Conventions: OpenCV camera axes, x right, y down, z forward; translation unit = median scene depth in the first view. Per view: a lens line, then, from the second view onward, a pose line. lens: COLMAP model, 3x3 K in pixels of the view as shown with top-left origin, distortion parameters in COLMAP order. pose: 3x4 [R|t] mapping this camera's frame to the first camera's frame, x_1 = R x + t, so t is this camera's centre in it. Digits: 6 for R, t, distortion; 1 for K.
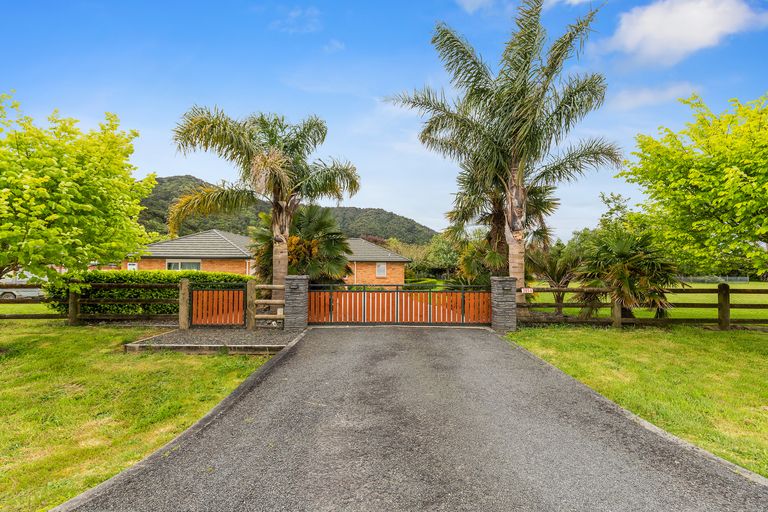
lens RADIAL K [[348.3, 0, 389.1], [0, 348.3, 253.0], [0, 0, 1]] dist [0.013984, 0.000044]
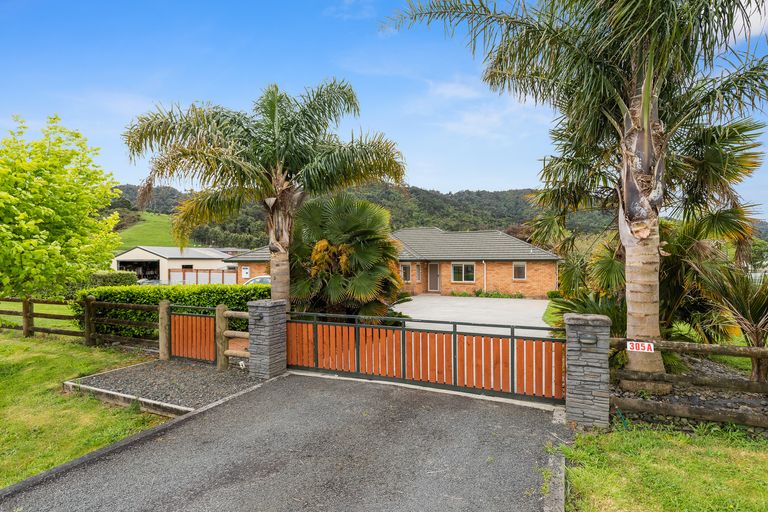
lens RADIAL K [[394.8, 0, 380.9], [0, 394.8, 261.3], [0, 0, 1]] dist [0.006563, 0.000326]
pose [[0.909256, -0.013786, -0.416009, 0.264010], [0.027008, 0.999299, 0.025915, -0.028533], [0.415360, -0.034799, 0.908991, 0.319562]]
